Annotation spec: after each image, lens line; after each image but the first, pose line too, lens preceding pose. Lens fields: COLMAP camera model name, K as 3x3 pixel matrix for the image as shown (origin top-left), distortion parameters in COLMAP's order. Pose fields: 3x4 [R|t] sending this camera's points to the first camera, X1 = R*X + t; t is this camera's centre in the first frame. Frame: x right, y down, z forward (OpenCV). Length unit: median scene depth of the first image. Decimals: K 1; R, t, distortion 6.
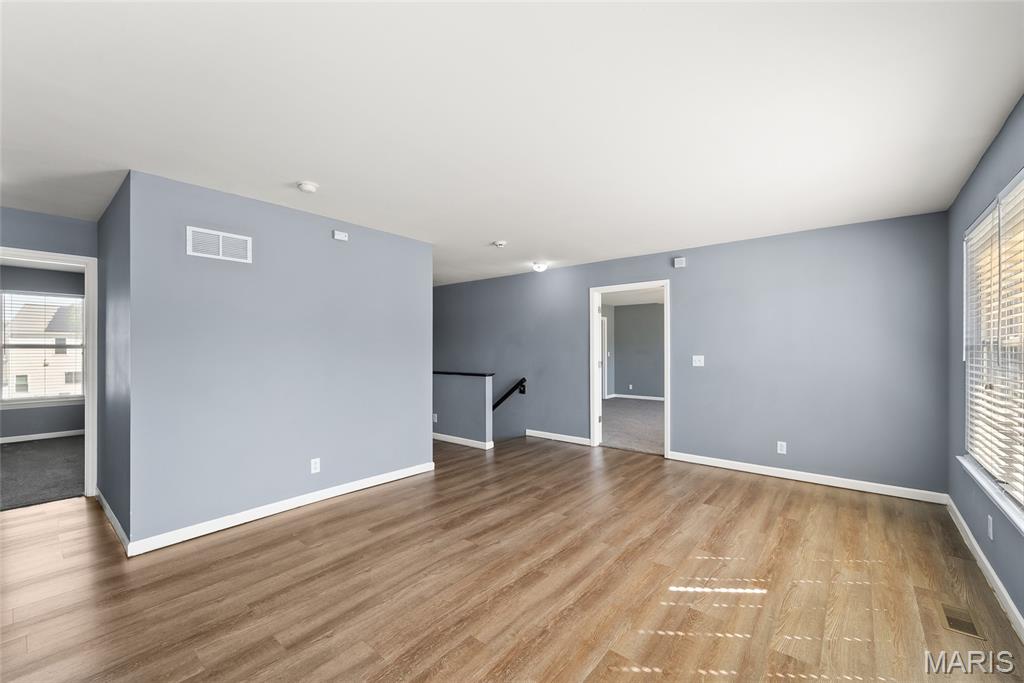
lens RADIAL K [[416.0, 0, 512.3], [0, 416.0, 345.3], [0, 0, 1]] dist [0.001494, 0.000111]
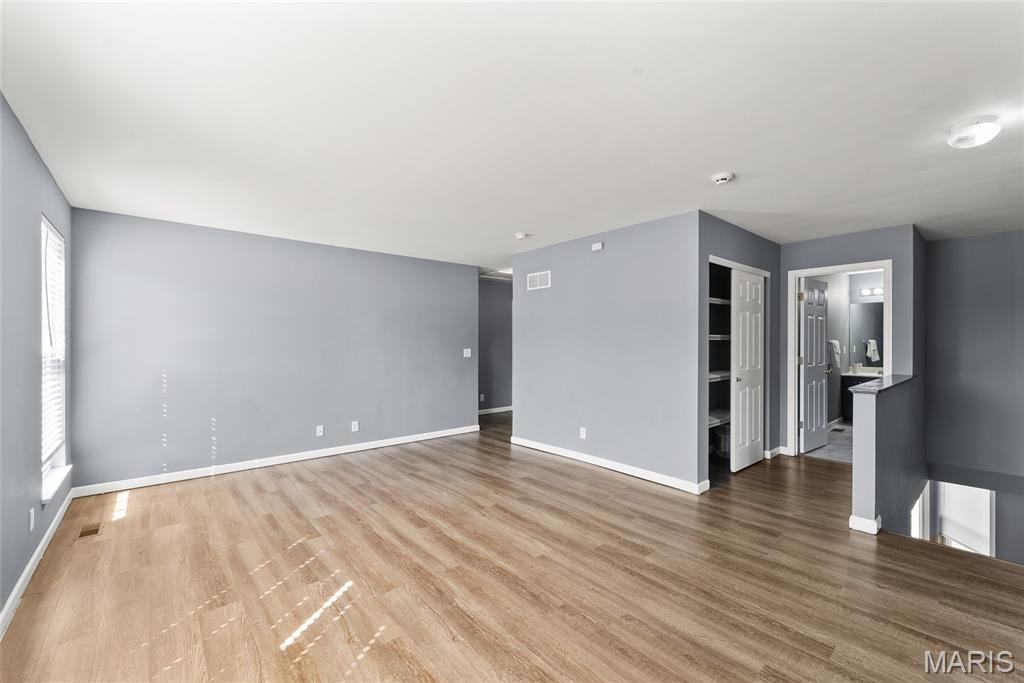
lens RADIAL K [[416.0, 0, 502.3], [0, 416.0, 341.0], [0, 0, 1]] dist [0.001494, 0.000111]
pose [[-0.182142, -0.002436, -0.983269, 1.102227], [0.010164, 0.999939, -0.004360, 0.011010], [0.983220, -0.010788, -0.182106, 1.310537]]
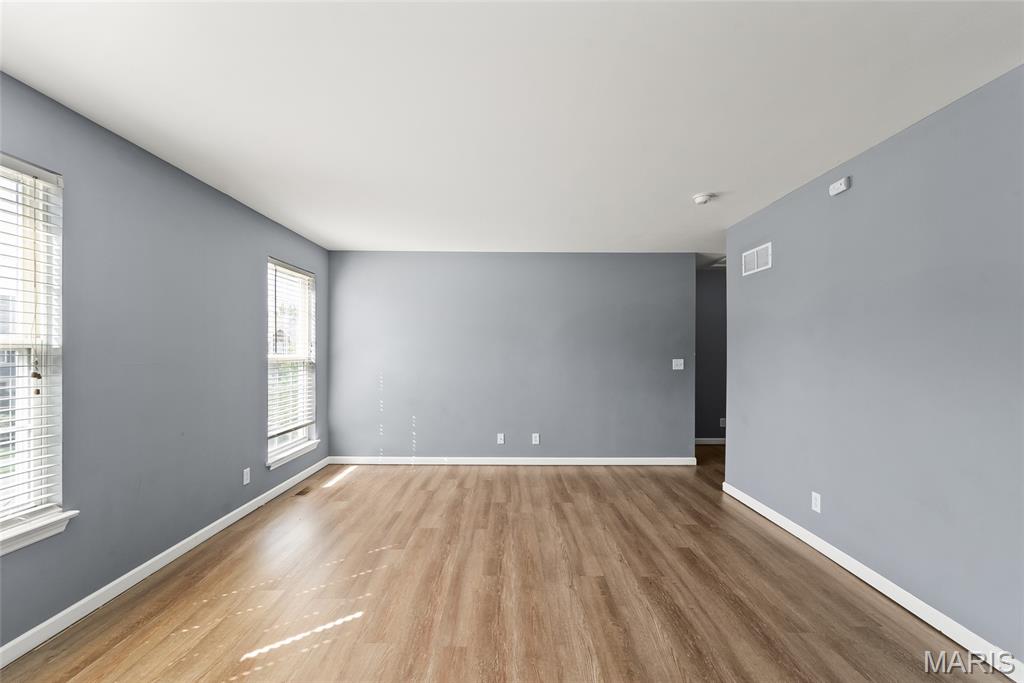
lens RADIAL K [[416.0, 0, 511.4], [0, 416.0, 350.6], [0, 0, 1]] dist [0.001494, 0.000111]
pose [[-0.765595, -0.000498, -0.643322, 0.611197], [0.004929, 0.999966, -0.006640, 0.011552], [0.643304, -0.008254, -0.765567, 1.625248]]
